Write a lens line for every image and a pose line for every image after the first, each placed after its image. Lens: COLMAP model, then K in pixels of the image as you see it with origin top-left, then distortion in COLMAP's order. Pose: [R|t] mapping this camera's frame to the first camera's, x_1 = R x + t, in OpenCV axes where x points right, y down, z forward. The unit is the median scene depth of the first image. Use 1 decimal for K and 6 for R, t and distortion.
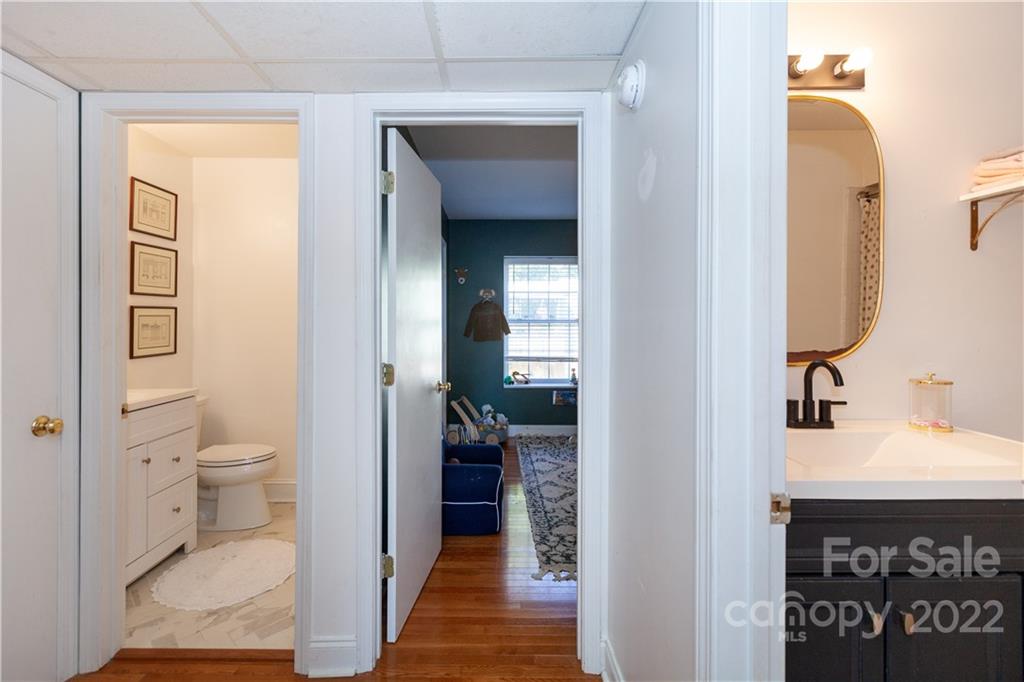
lens RADIAL K [[463.4, 0, 507.1], [0, 463.4, 324.2], [0, 0, 1]] dist [0.002133, 0.000420]
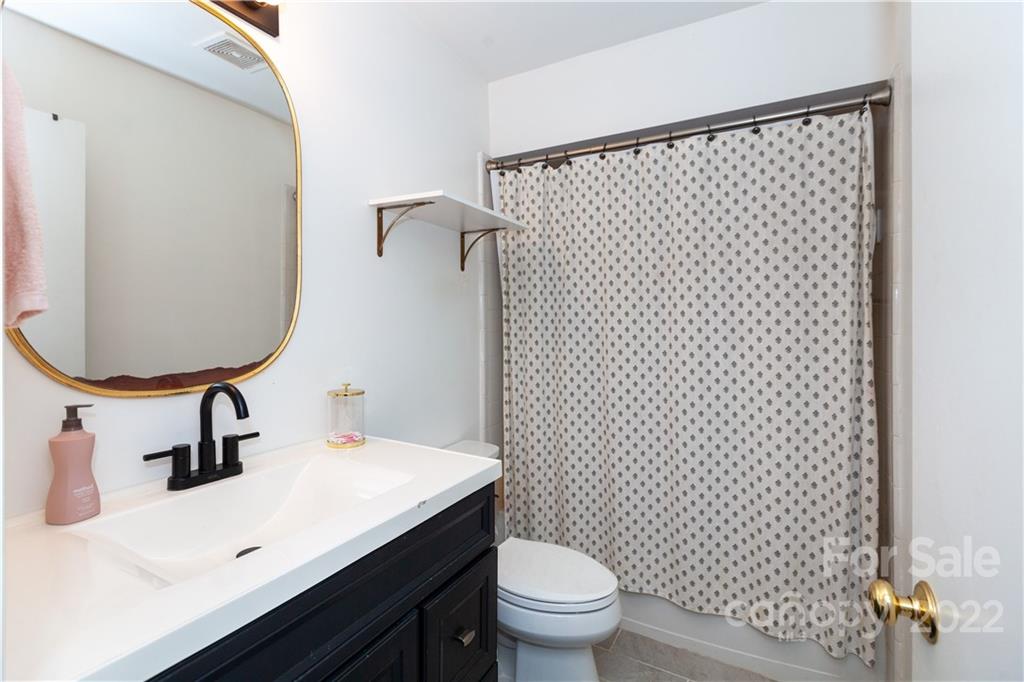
lens RADIAL K [[463.4, 0, 511.0], [0, 463.4, 334.1], [0, 0, 1]] dist [0.002133, 0.000420]
pose [[0.486998, -0.016670, 0.873244, 0.268943], [-0.001328, 0.999803, 0.019827, -0.010266], [-0.873402, -0.010815, 0.486879, 0.267195]]
